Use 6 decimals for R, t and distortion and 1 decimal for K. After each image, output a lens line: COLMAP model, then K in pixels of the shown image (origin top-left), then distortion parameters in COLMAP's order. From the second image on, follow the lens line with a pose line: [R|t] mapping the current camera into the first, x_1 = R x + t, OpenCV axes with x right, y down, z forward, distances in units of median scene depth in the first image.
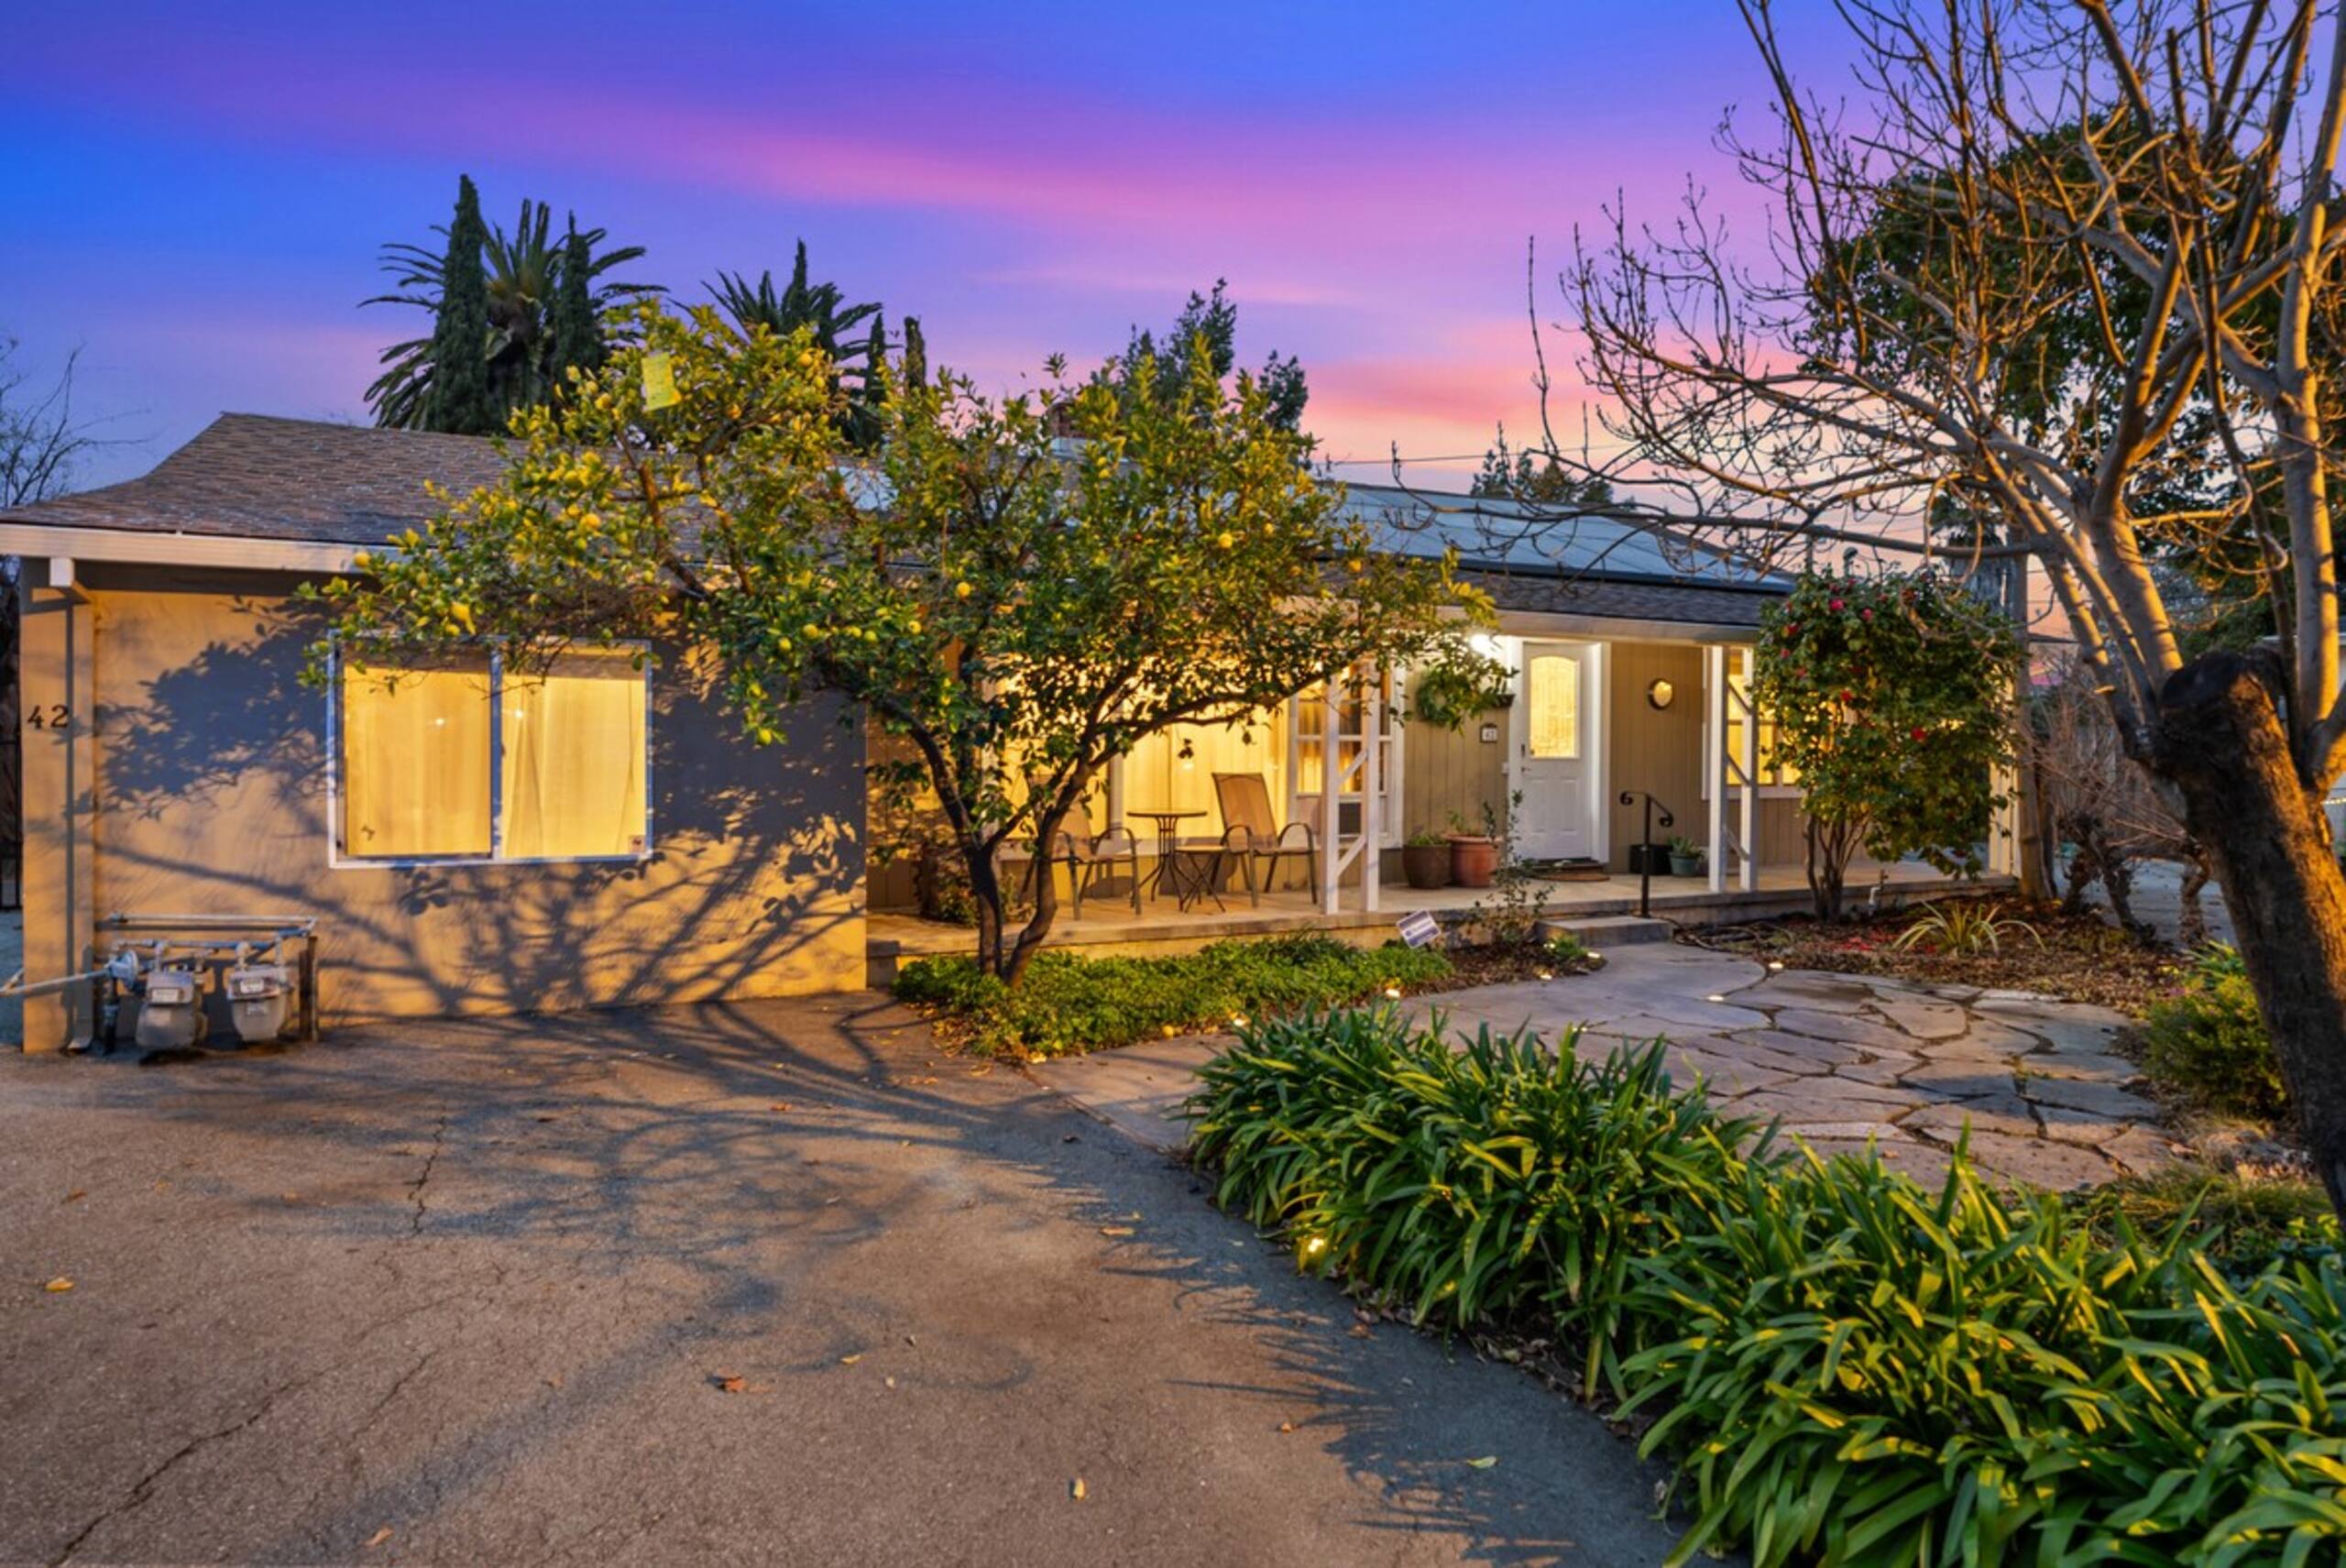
lens RADIAL K [[1309.8, 0, 1178.3], [0, 1309.8, 752.6], [0, 0, 1]] dist [-0.000396, -0.001048]
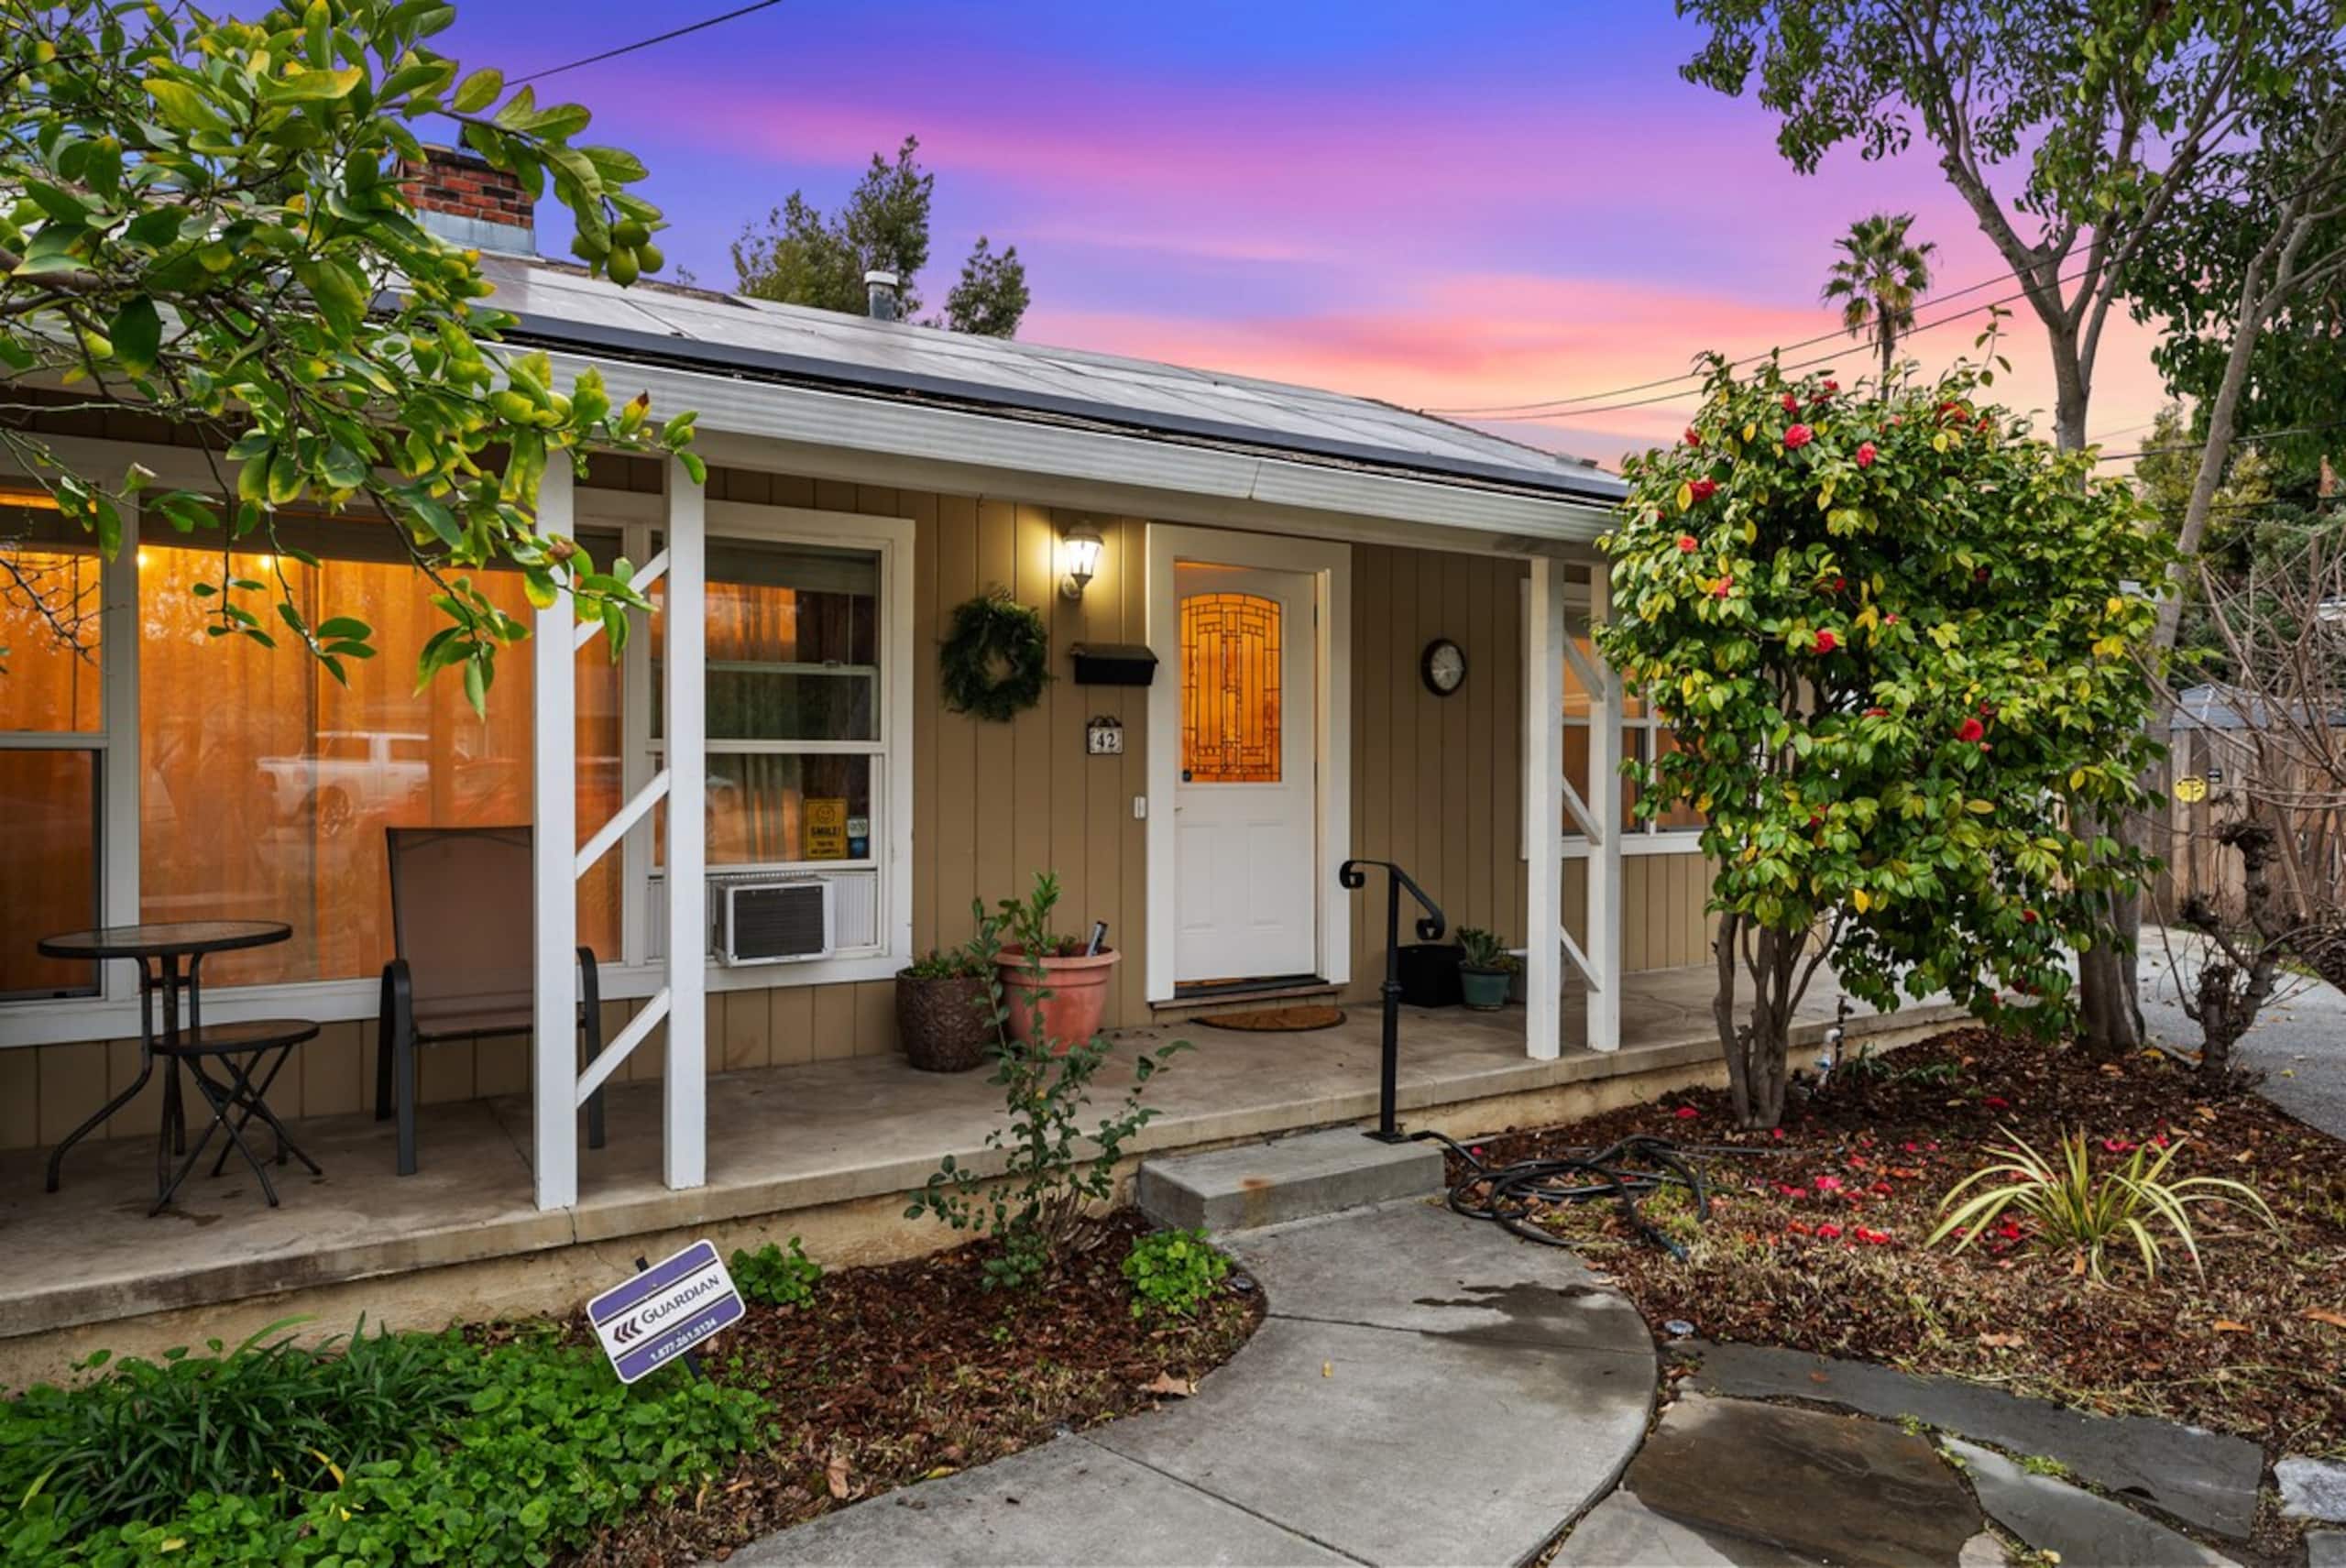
lens RADIAL K [[1454.3, 0, 1173.0], [0, 1454.3, 784.0], [0, 0, 1]] dist [0.000668, -0.000493]
pose [[0.991101, -0.004244, 0.133041, 0.307939], [0.003387, 0.999972, 0.006662, -0.001469], [-0.133065, -0.006152, 0.991088, 0.724959]]
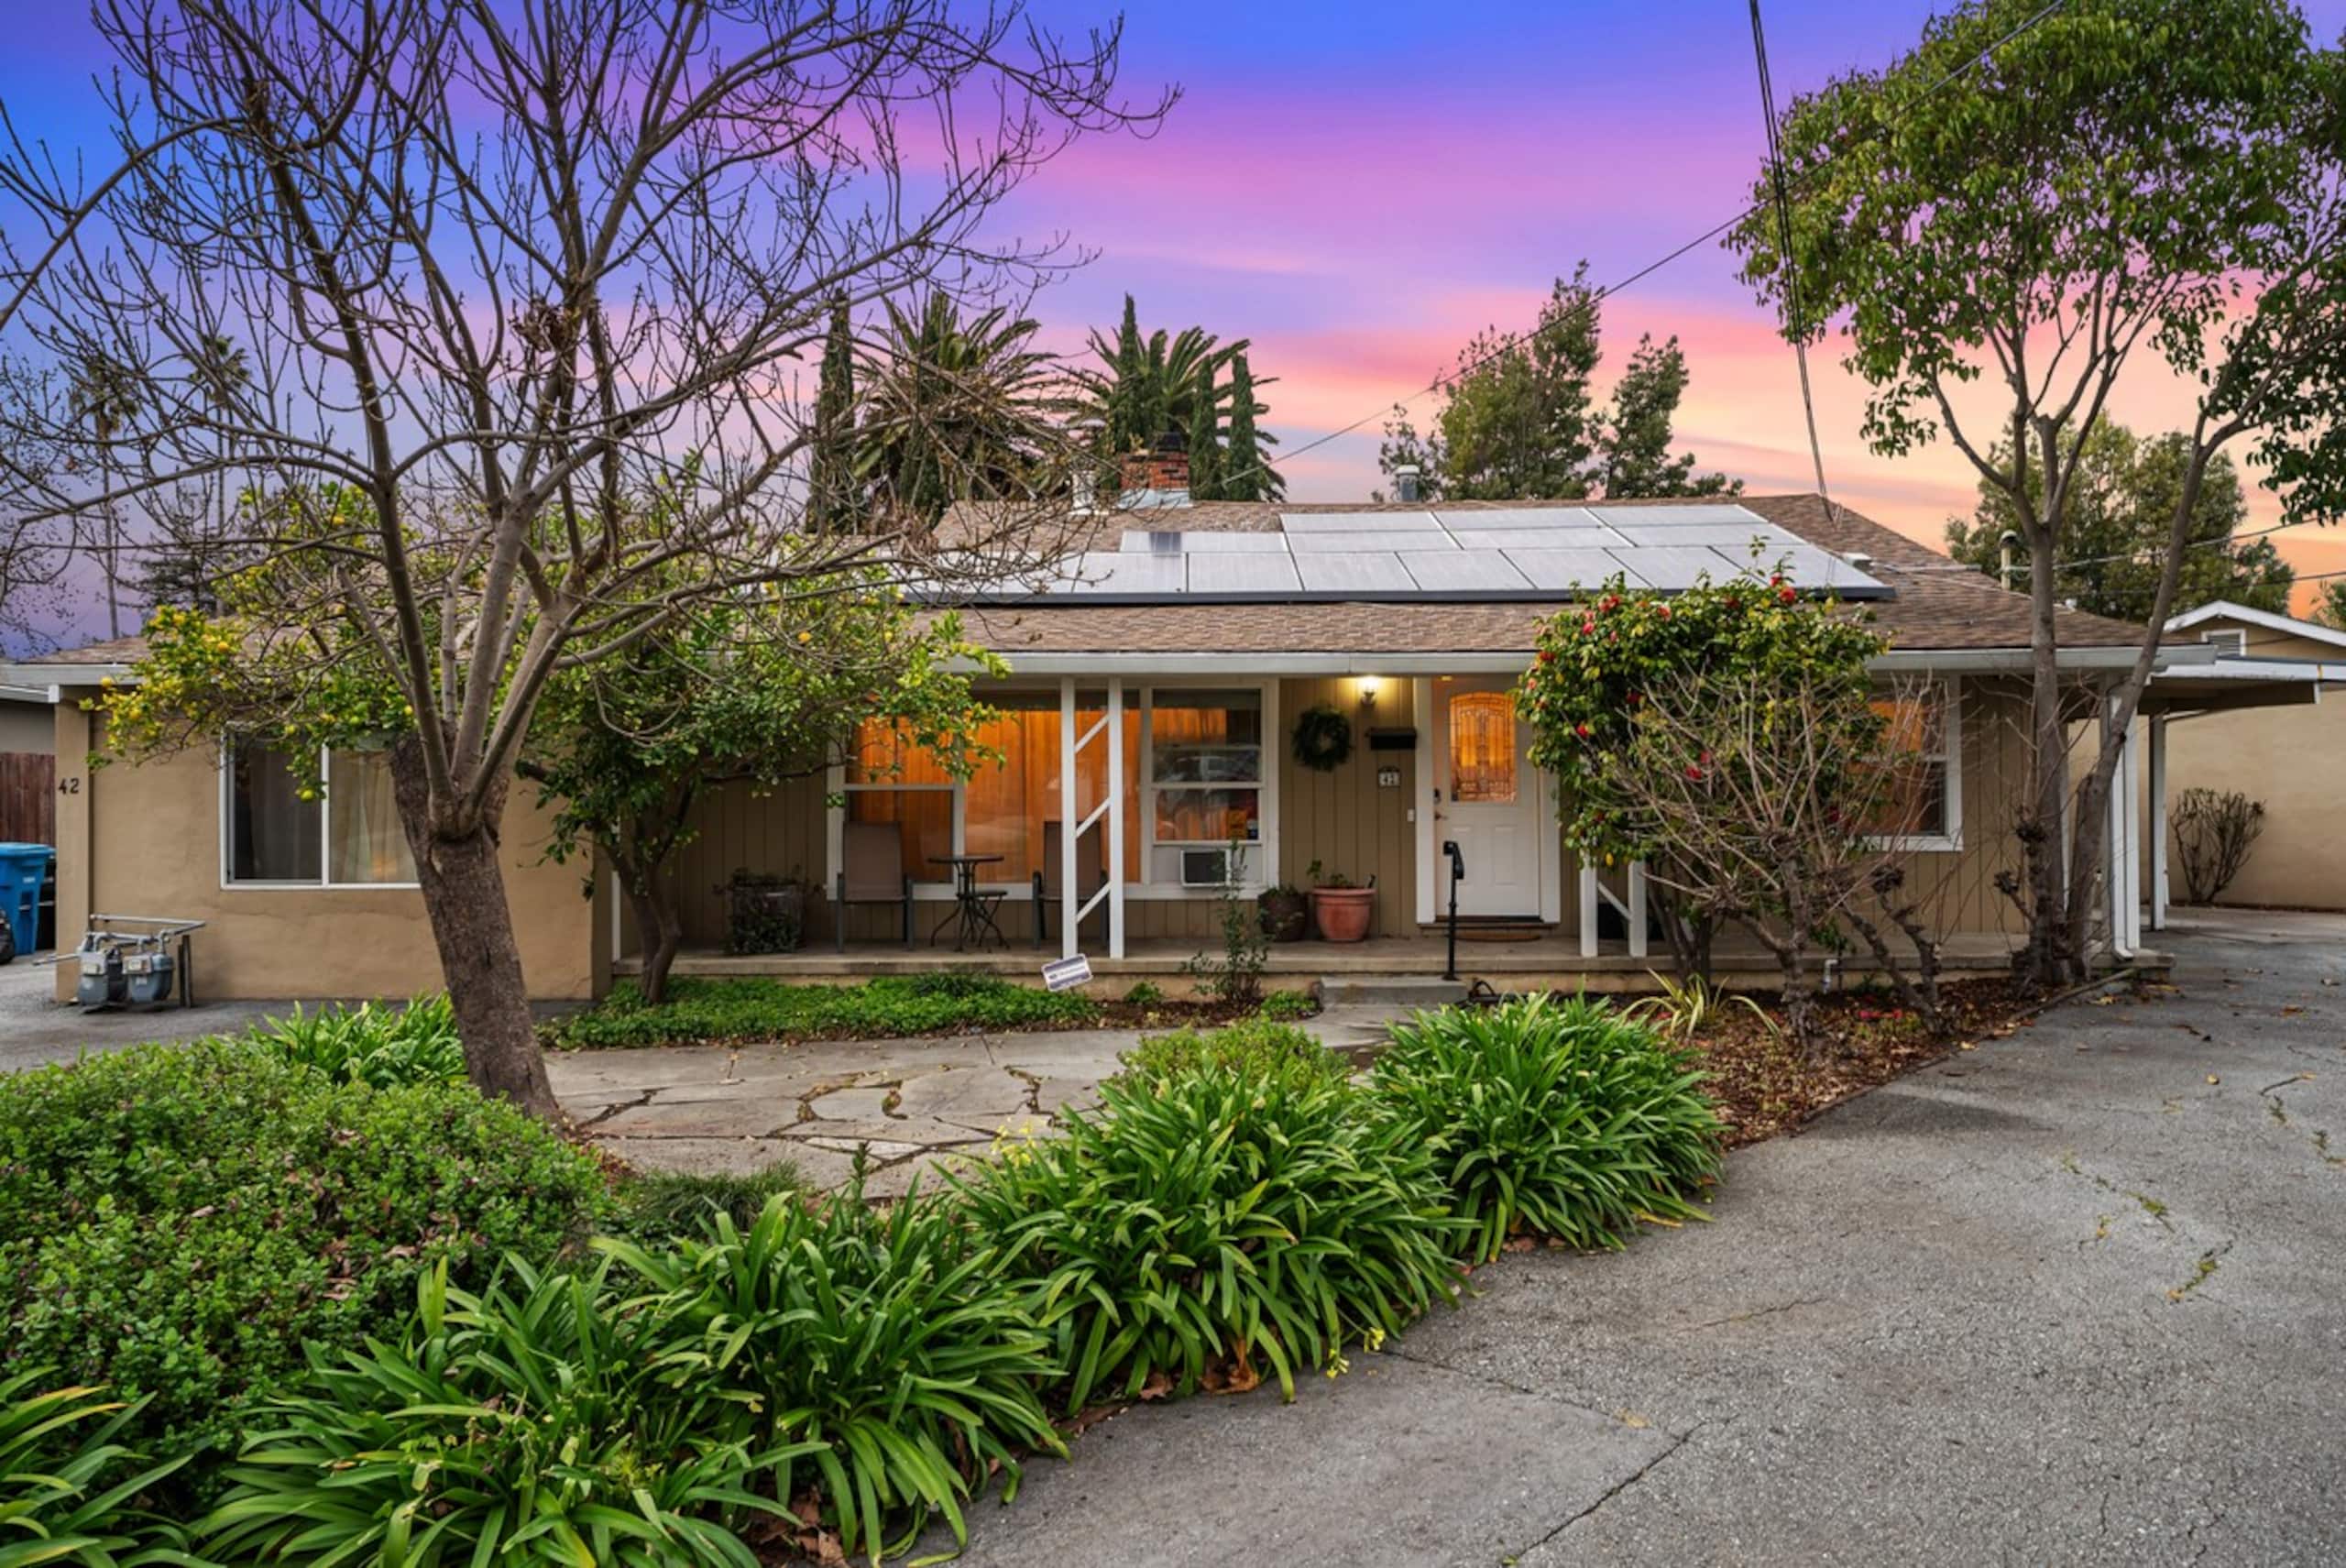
lens RADIAL K [[1454.3, 0, 1173.0], [0, 1454.3, 784.0], [0, 0, 1]] dist [0.000668, -0.000493]
pose [[0.904646, -0.012503, -0.425981, 0.876807], [0.007967, 0.999891, -0.012430, 0.001628], [0.426090, 0.007851, 0.904647, 0.003619]]
